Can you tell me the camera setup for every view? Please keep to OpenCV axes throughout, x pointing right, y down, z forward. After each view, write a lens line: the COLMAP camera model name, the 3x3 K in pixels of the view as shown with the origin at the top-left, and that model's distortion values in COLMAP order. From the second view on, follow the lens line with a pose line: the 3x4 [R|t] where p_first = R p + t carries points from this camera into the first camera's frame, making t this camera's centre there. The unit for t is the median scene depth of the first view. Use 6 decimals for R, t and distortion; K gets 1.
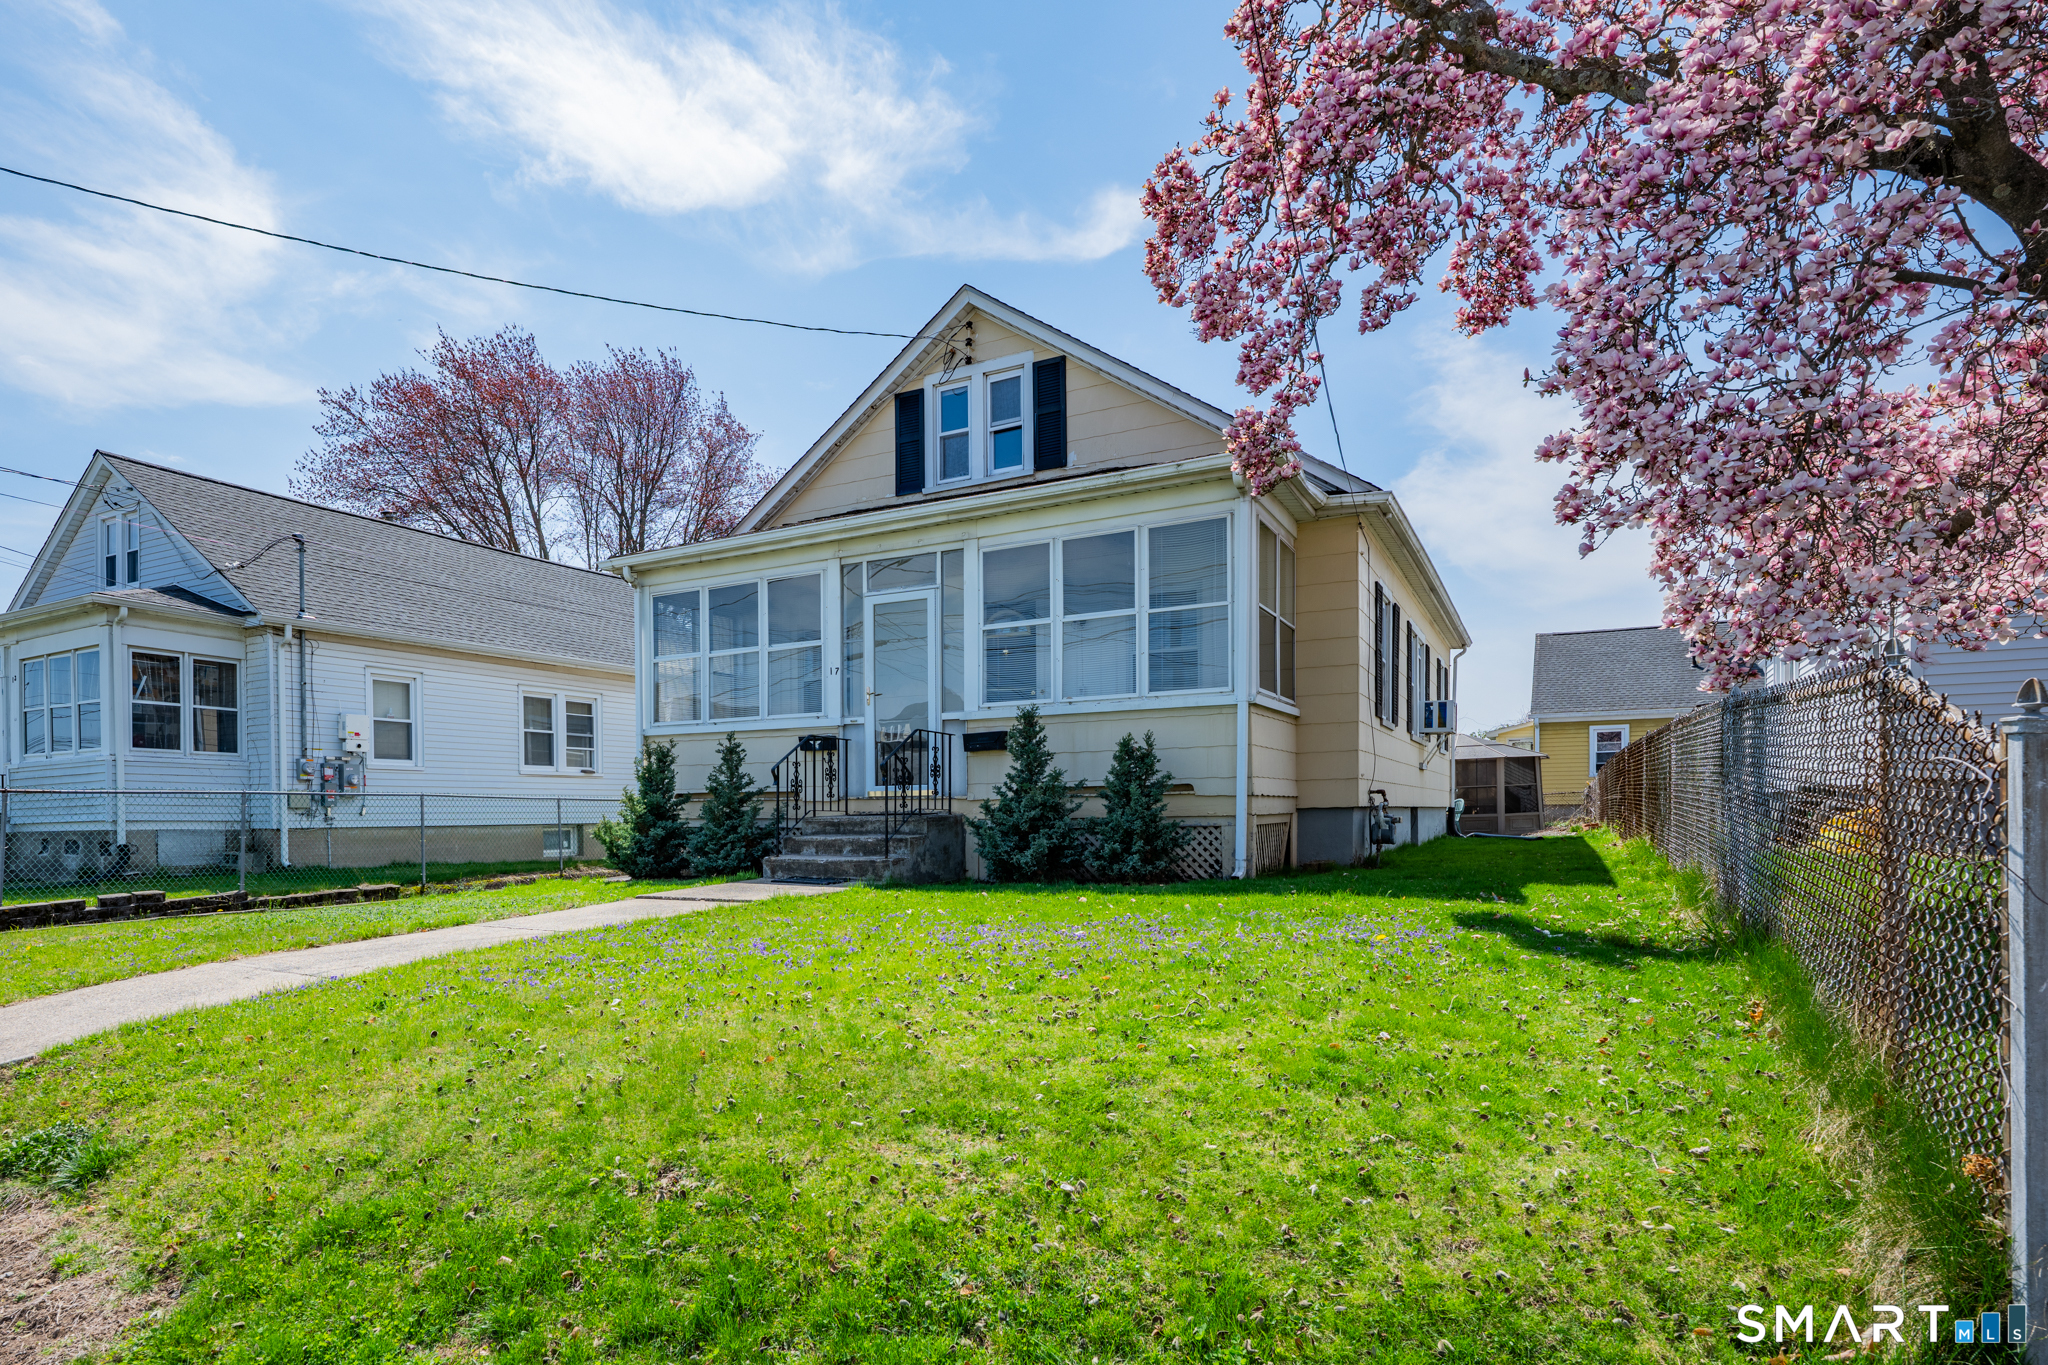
lens RADIAL K [[1013.7, 0, 979.9], [0, 1013.7, 828.6], [0, 0, 1]] dist [-0.001533, 0.001165]
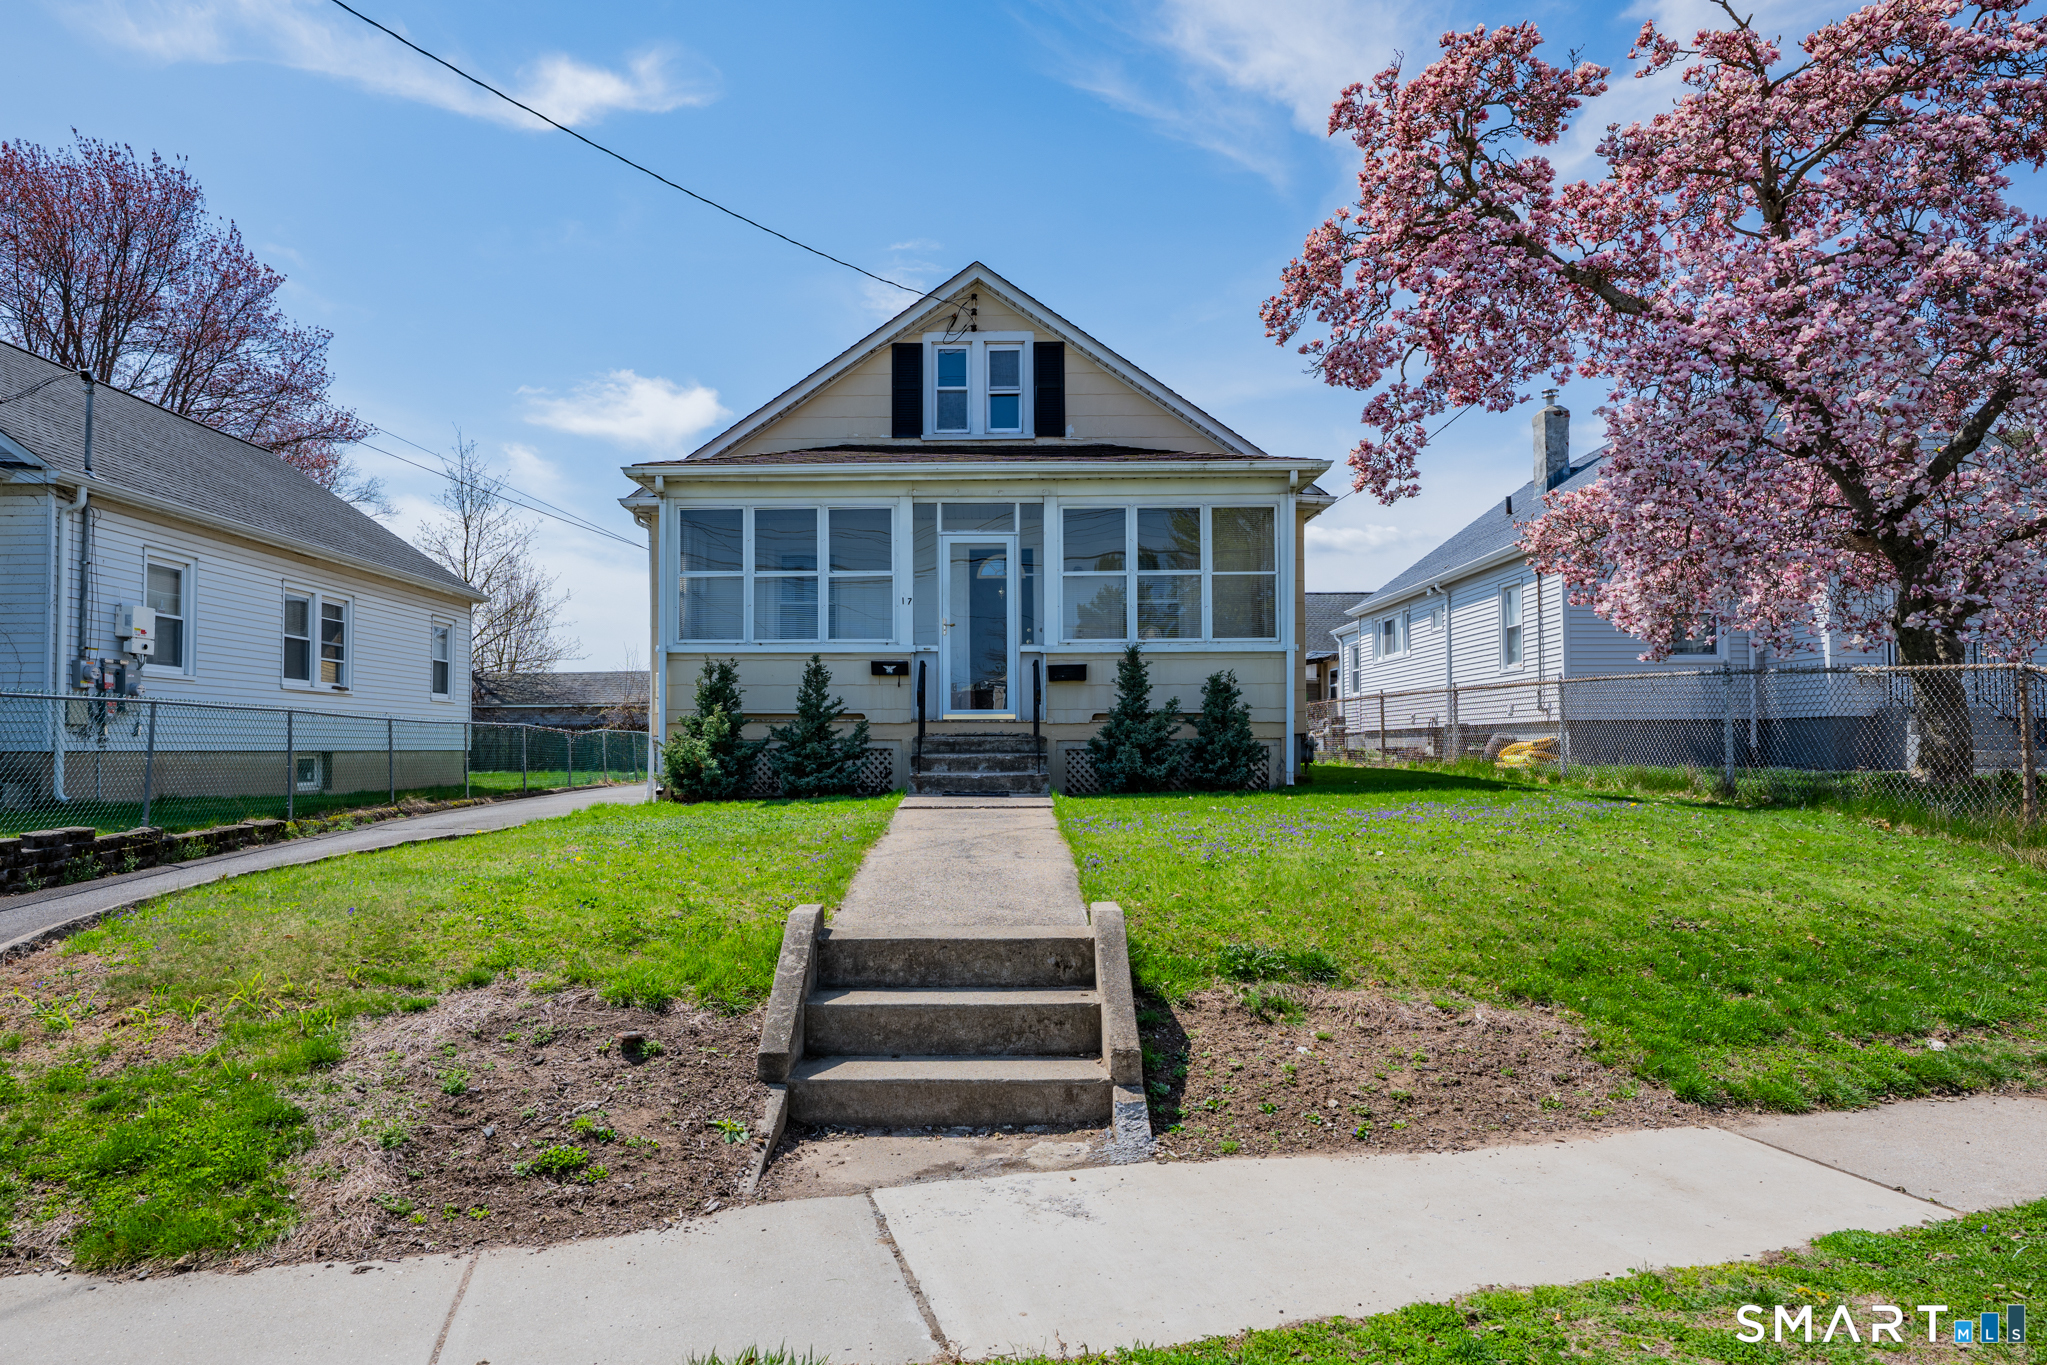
lens RADIAL K [[1060.3, 0, 968.1], [0, 1060.3, 736.0], [0, 0, 1]] dist [-0.001075, 0.003594]
pose [[0.893936, 0.009484, 0.448095, -0.546031], [0.003349, 0.999607, -0.027838, 0.016113], [-0.448182, 0.026386, 0.893553, -0.020477]]
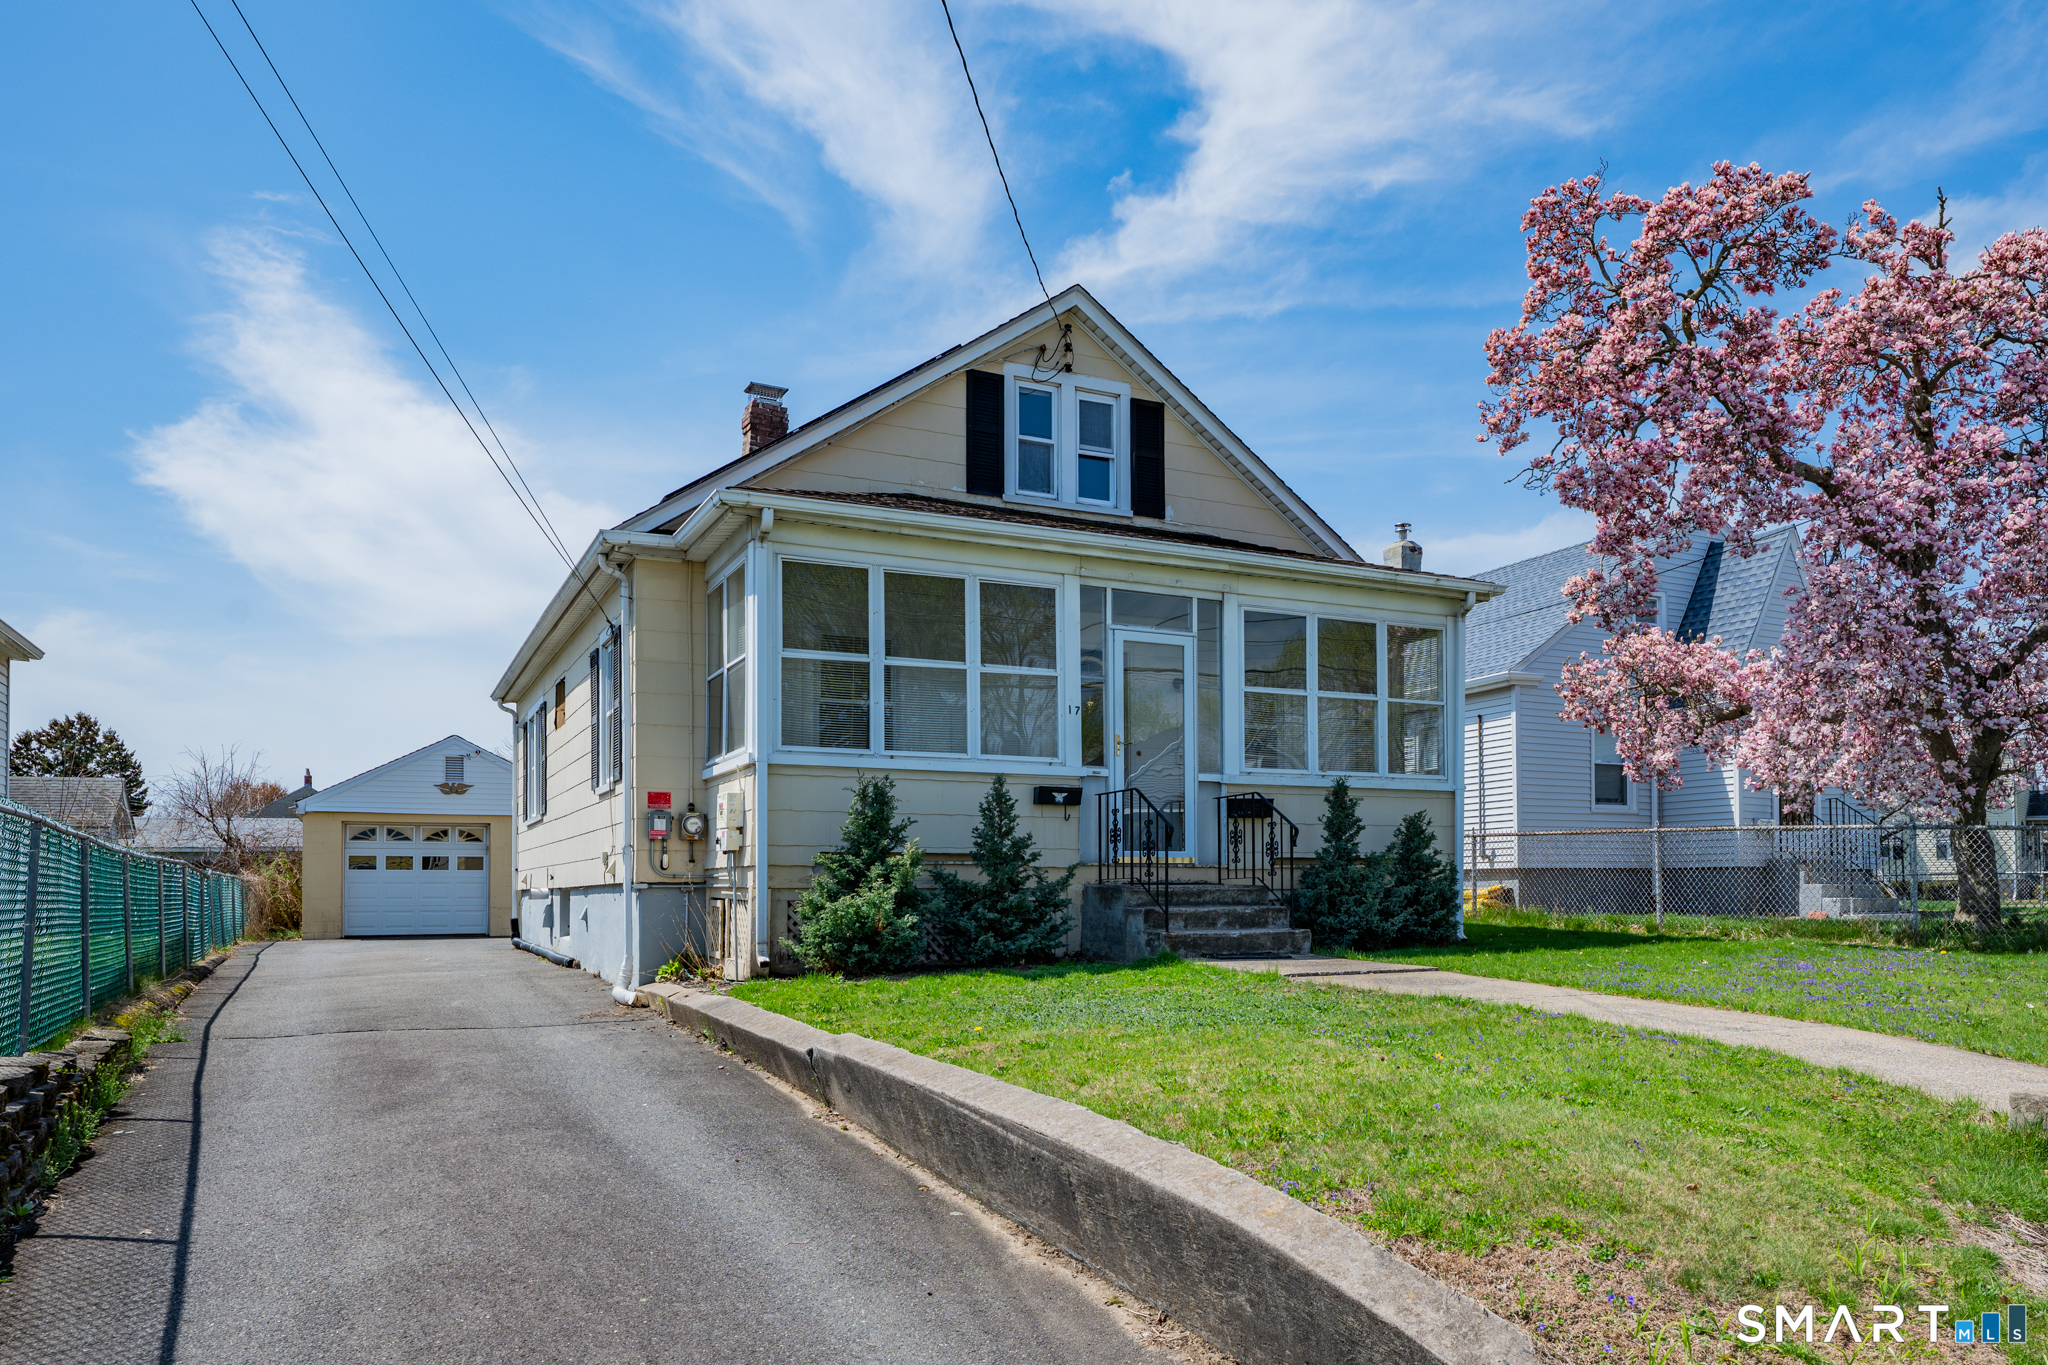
lens RADIAL K [[1294.2, 0, 1052.4], [0, 1294.2, 878.4], [0, 0, 1]] dist [-0.001425, 0.005922]
pose [[0.611682, 0.013471, 0.790989, -0.923088], [0.012249, 0.999574, -0.026496, 0.008777], [-0.791009, 0.025896, 0.611257, 0.347759]]
